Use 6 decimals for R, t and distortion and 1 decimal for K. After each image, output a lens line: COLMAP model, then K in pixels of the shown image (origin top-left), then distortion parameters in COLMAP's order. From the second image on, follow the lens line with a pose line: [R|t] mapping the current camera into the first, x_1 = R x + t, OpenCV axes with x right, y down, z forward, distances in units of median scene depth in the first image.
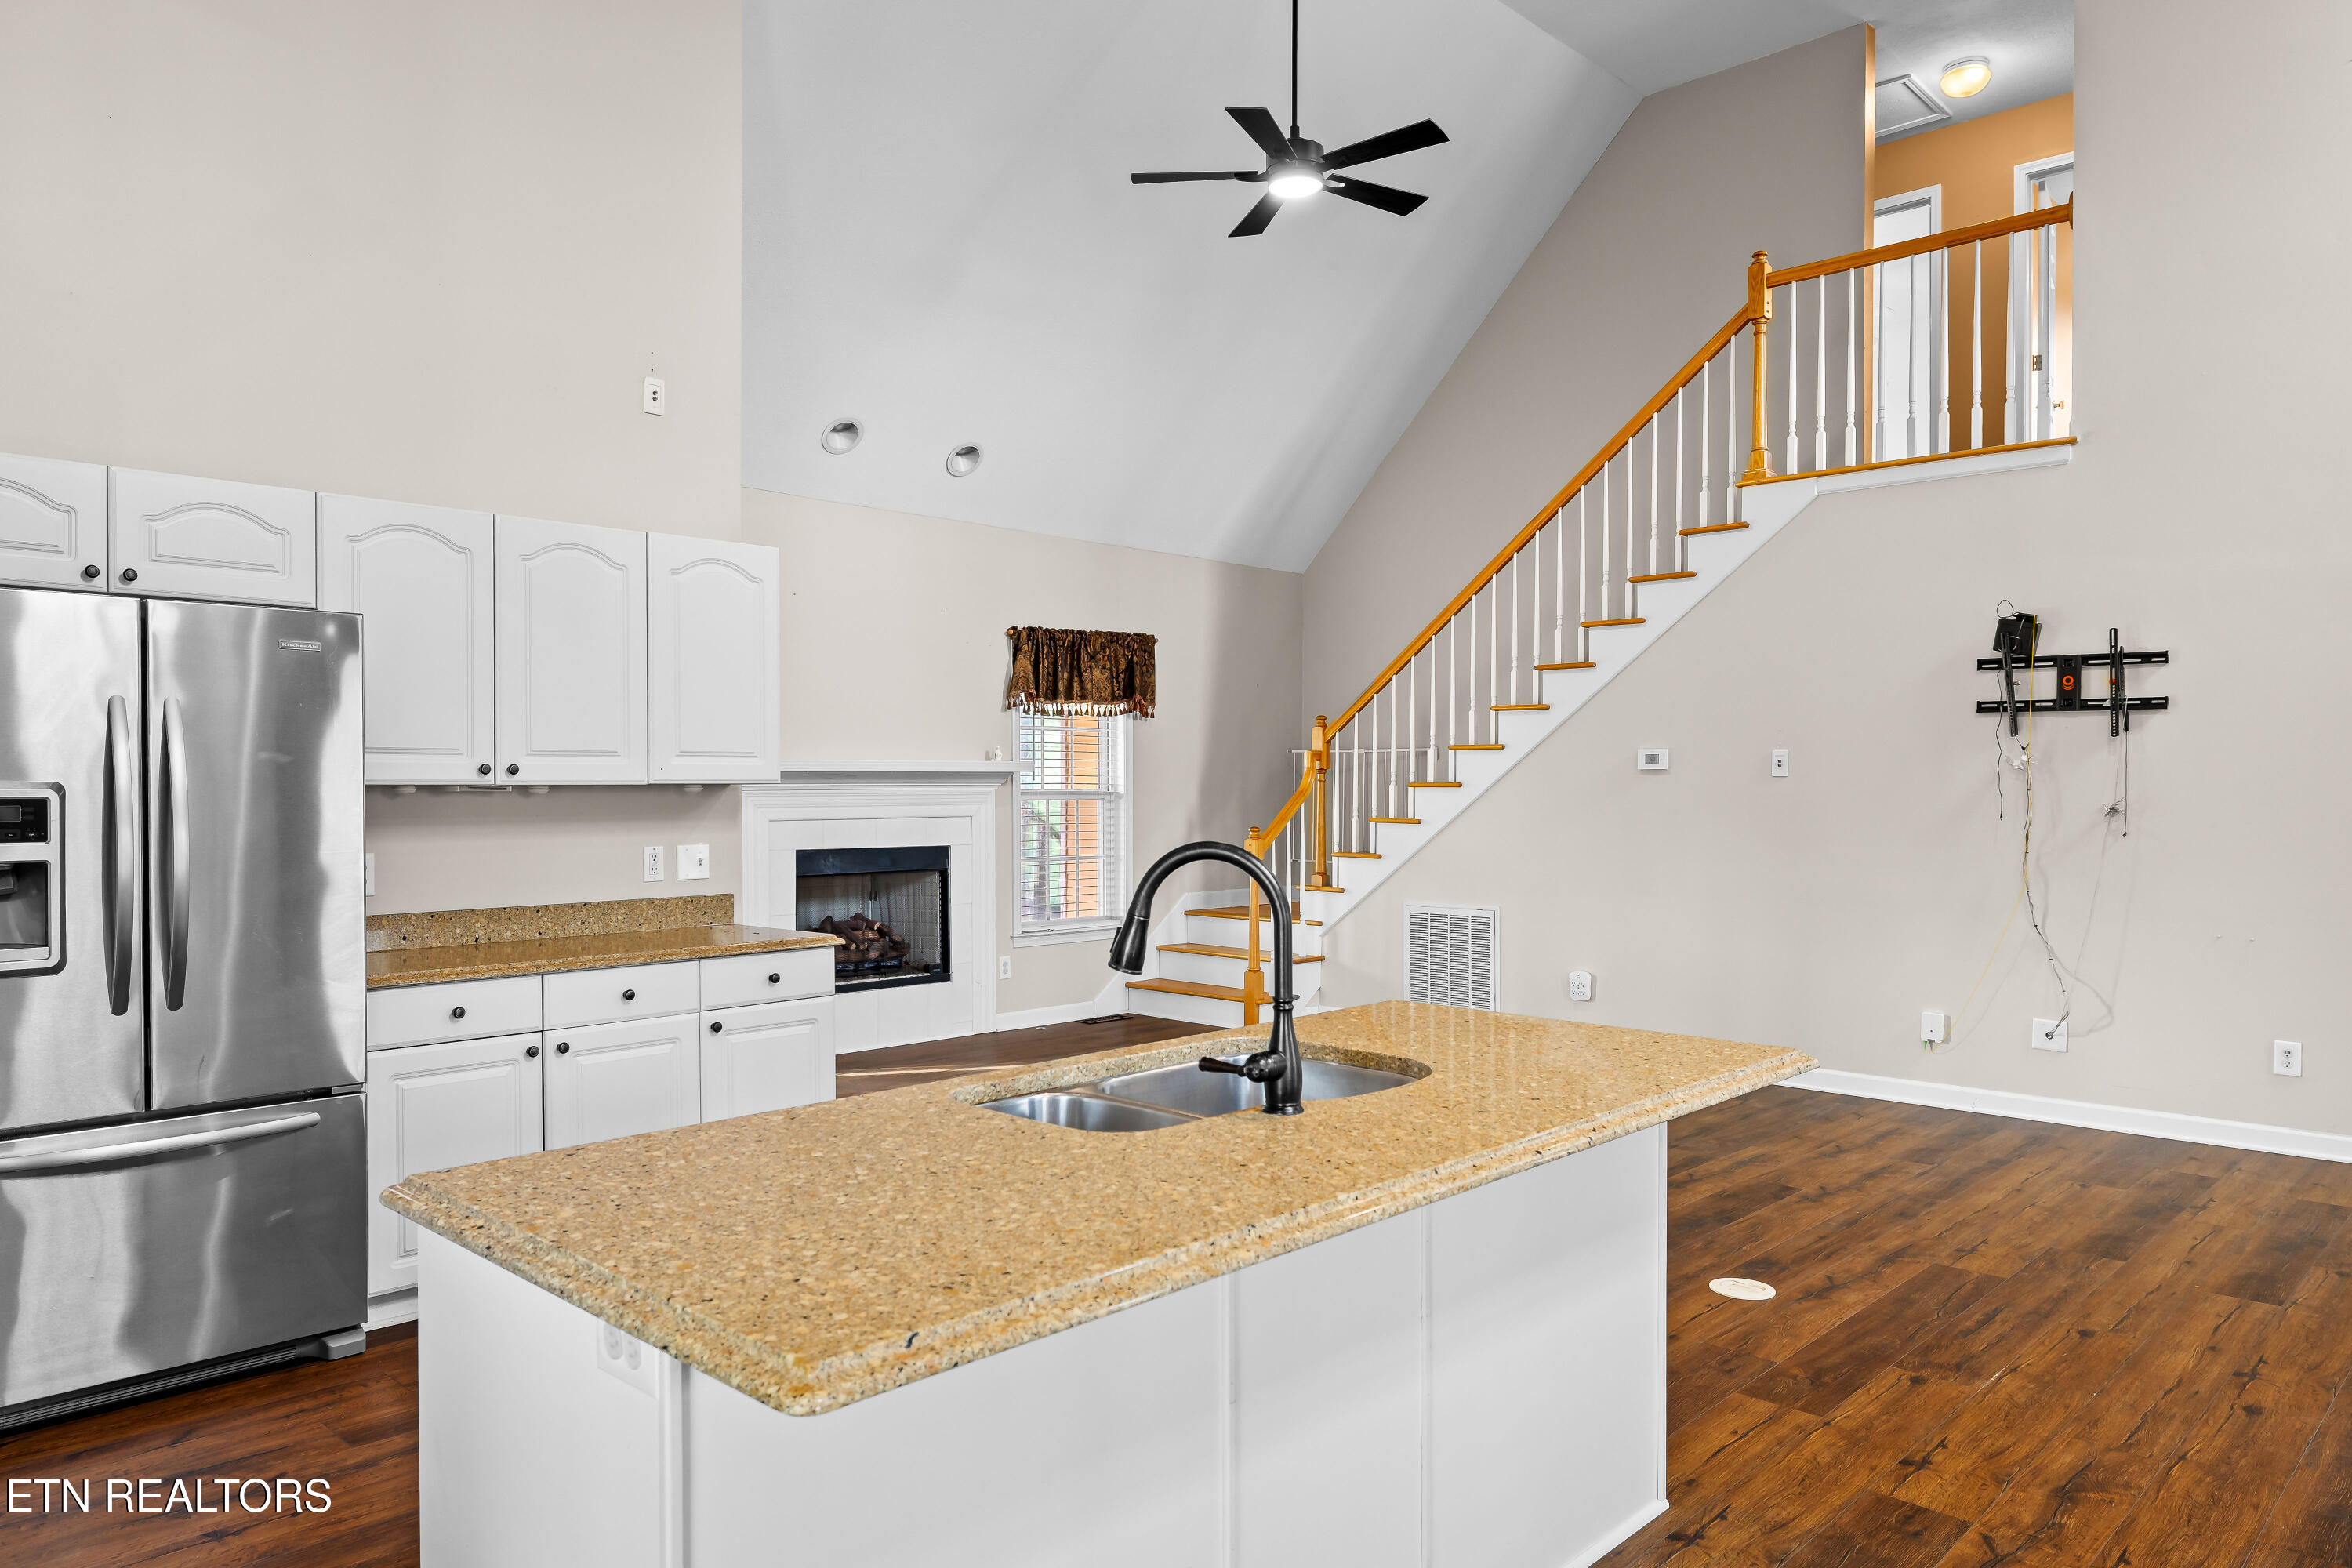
lens RADIAL K [[1570.5, 0, 1148.8], [0, 1570.5, 801.8], [0, 0, 1]] dist [-0.004644, 0.004702]
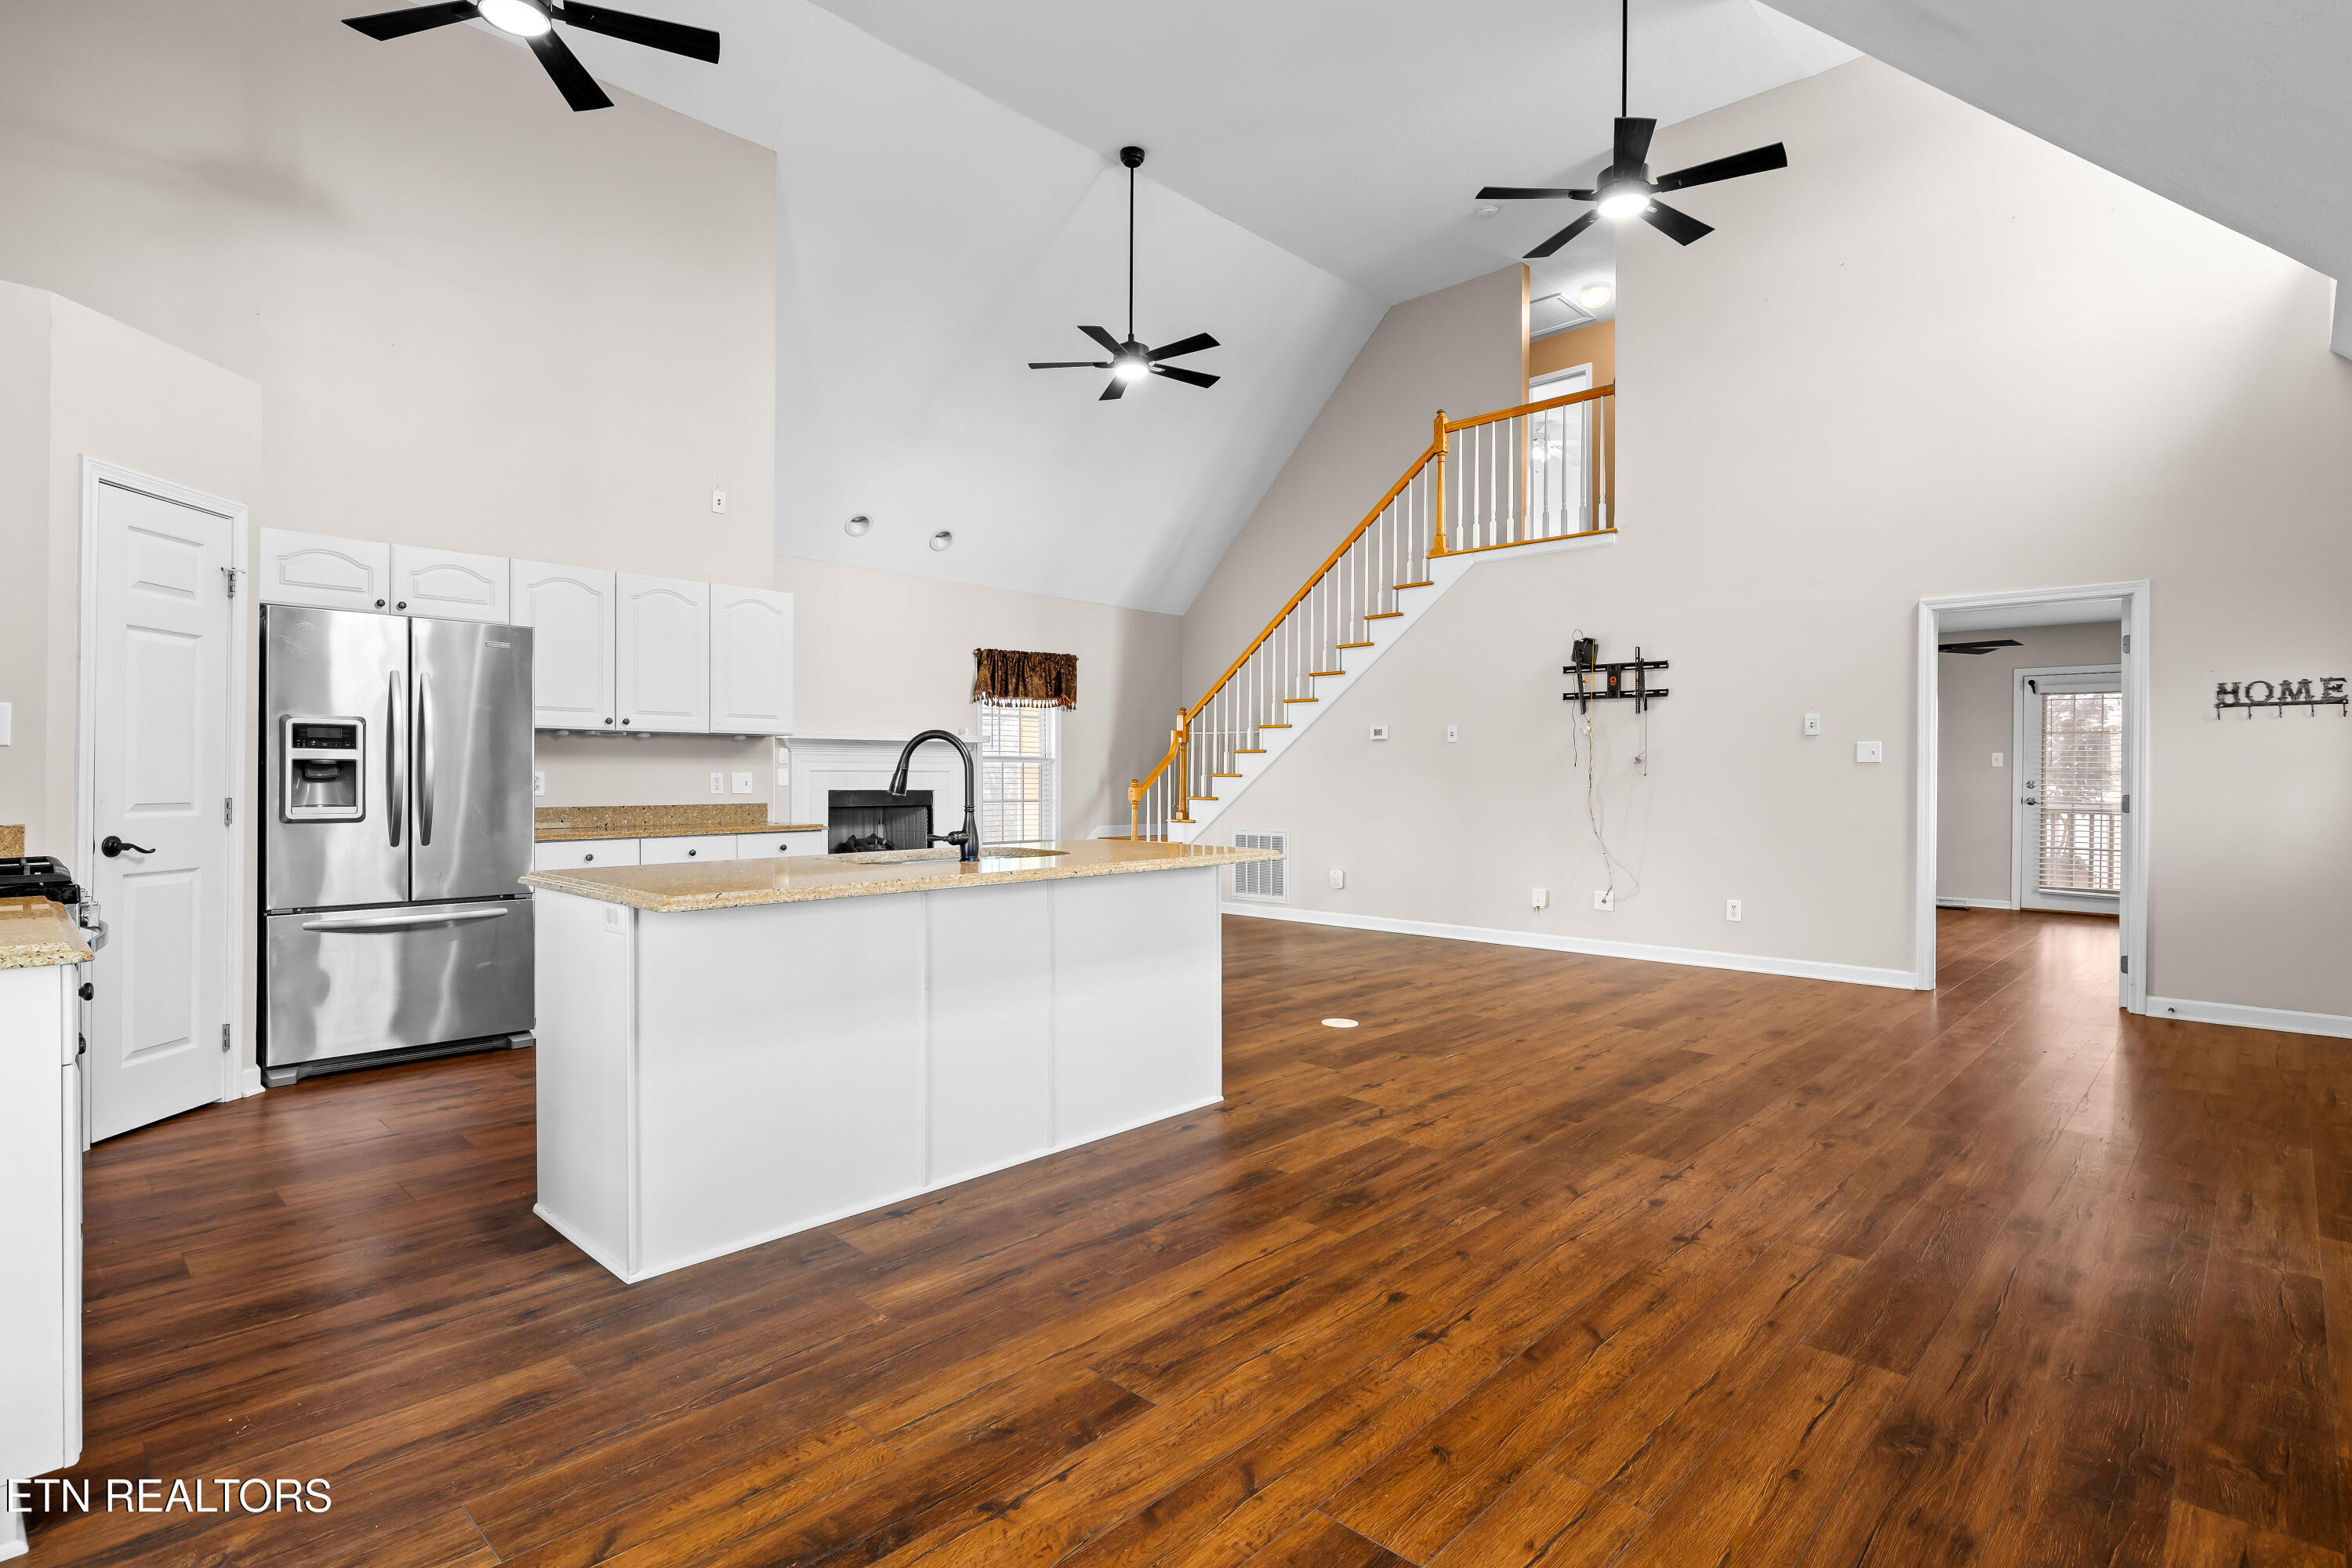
lens RADIAL K [[1166.8, 0, 1162.6], [0, 1166.8, 775.1], [0, 0, 1]] dist [-0.000847, -0.001847]
pose [[0.999976, 0.001380, 0.006748, 0.117207], [-0.001279, 0.999887, -0.014970, 0.038833], [-0.006768, 0.014961, 0.999865, -0.186899]]
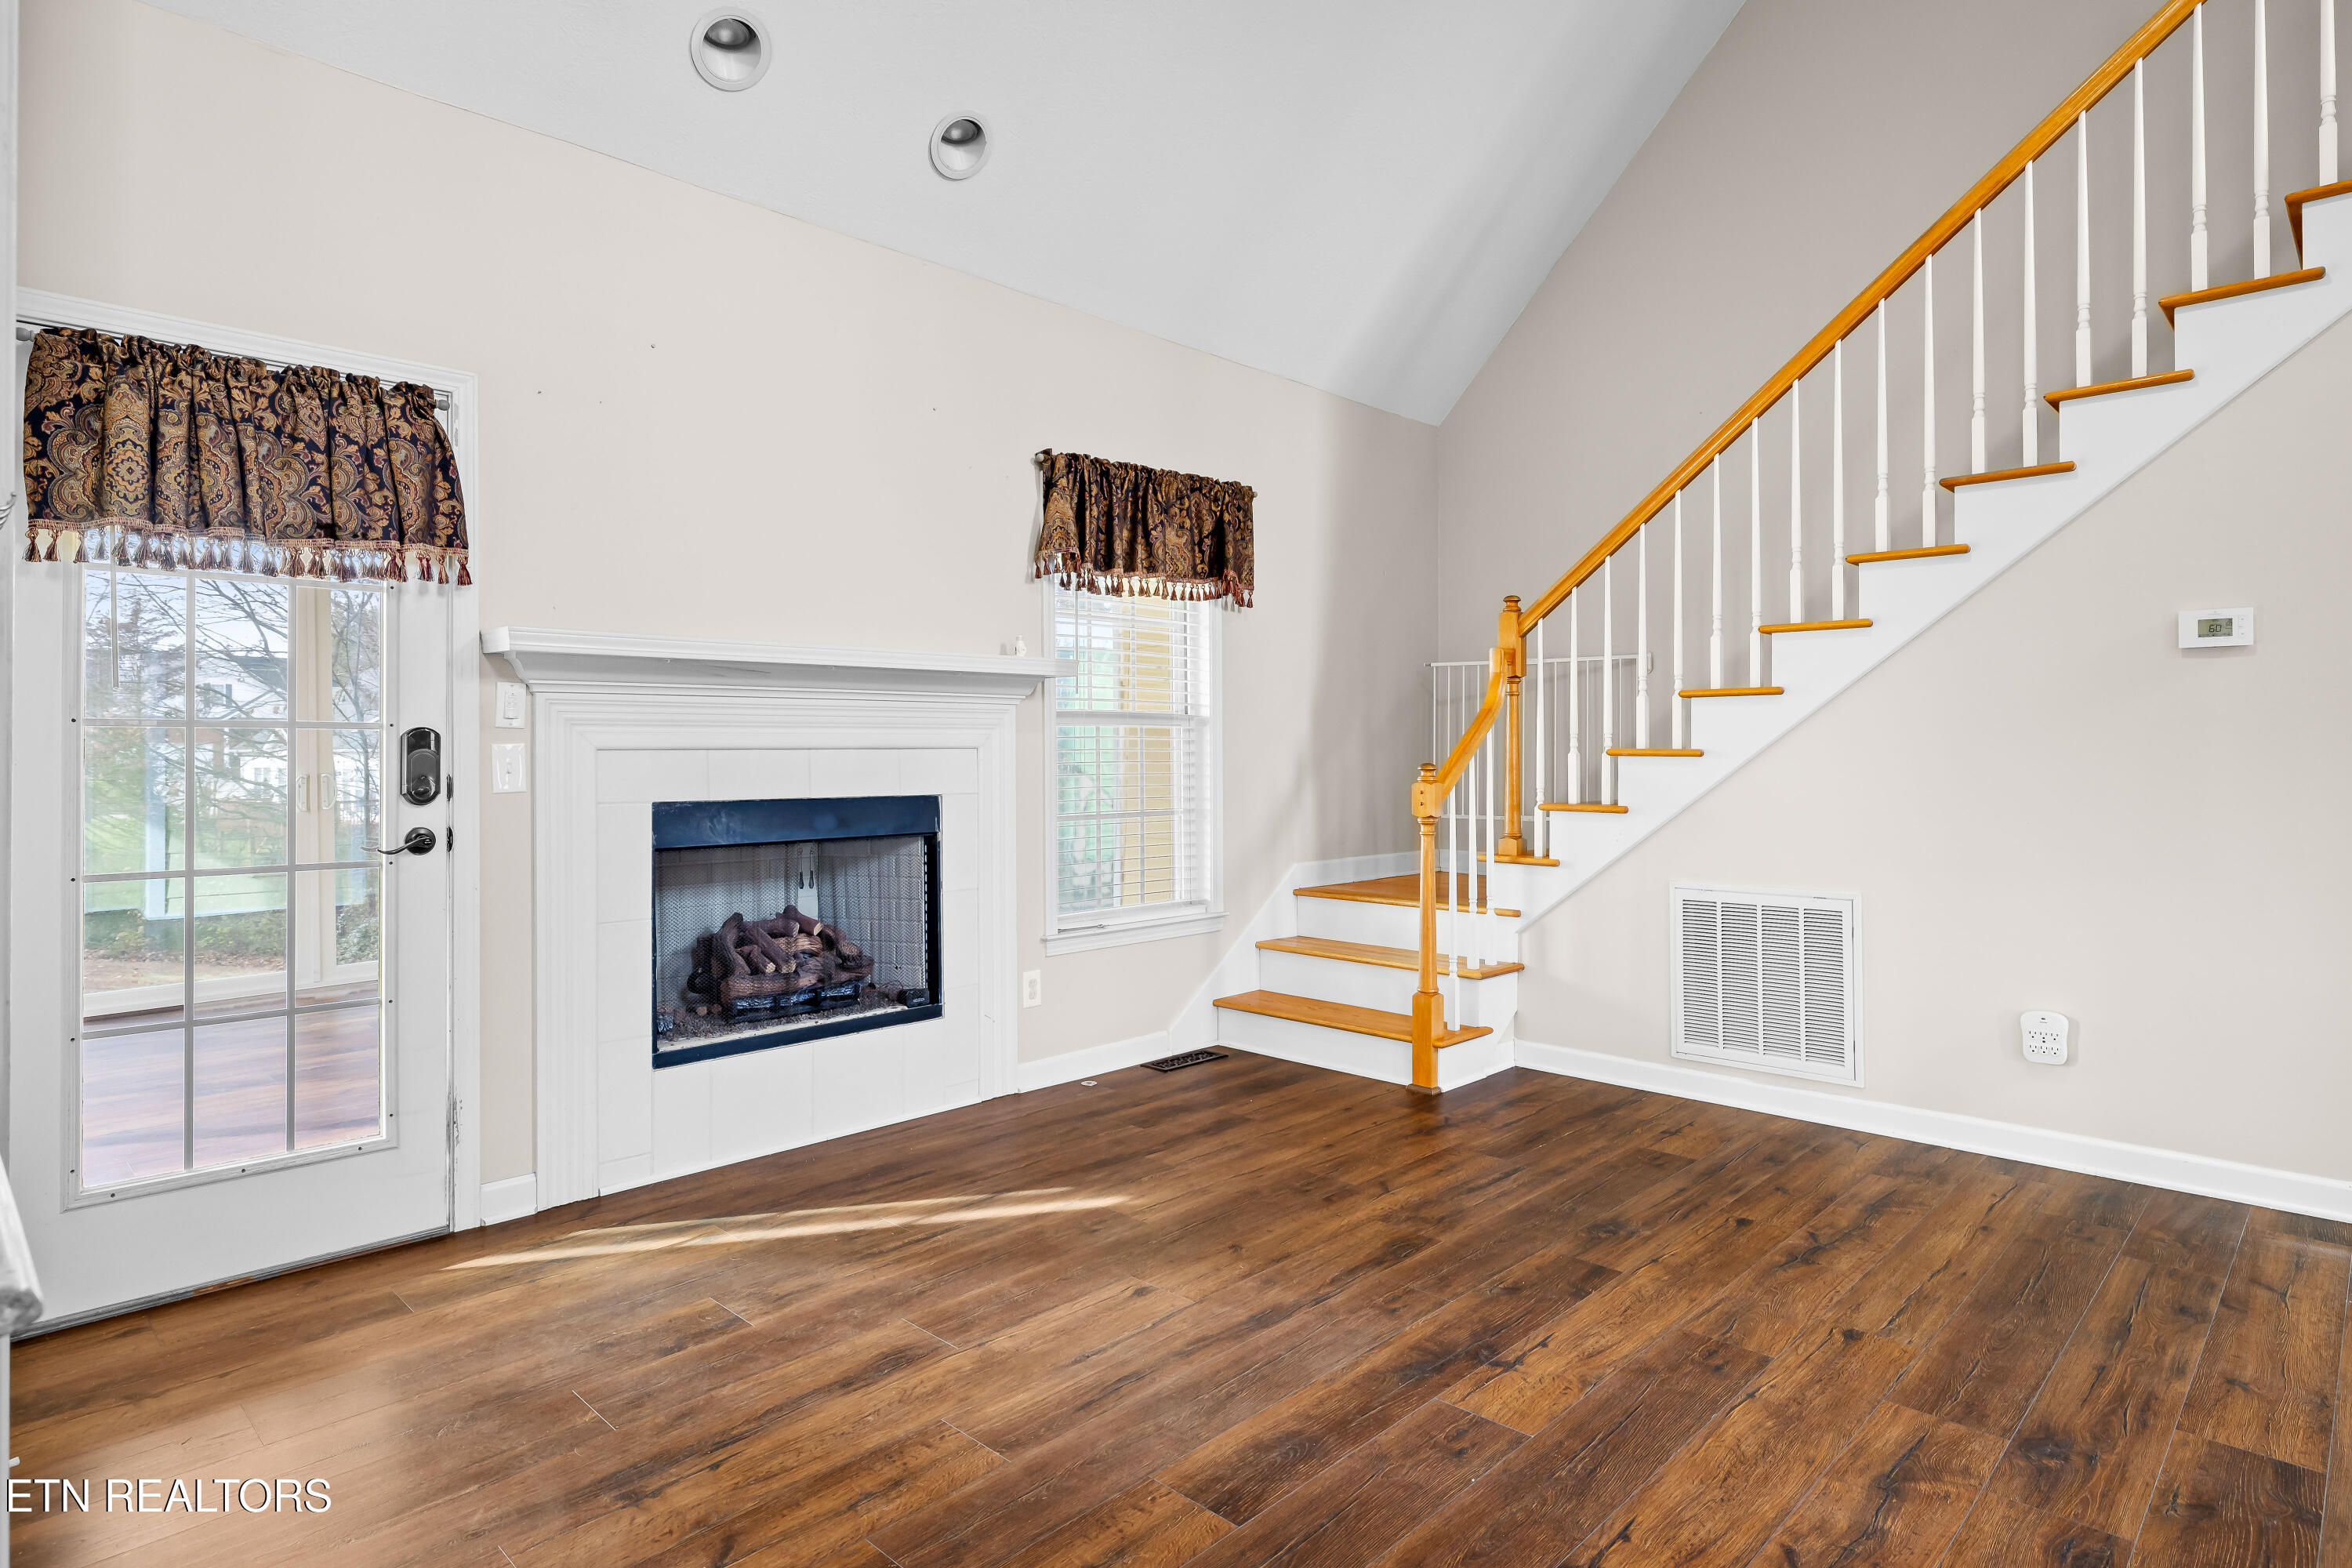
lens RADIAL K [[1283.2, 0, 1144.4], [0, 1283.2, 738.5], [0, 0, 1]] dist [-0.002147, 0.000881]
pose [[0.999857, -0.004990, -0.016168, -0.051216], [0.004628, 0.999739, -0.022374, 0.022956], [0.016276, 0.022296, 0.999619, 0.655024]]
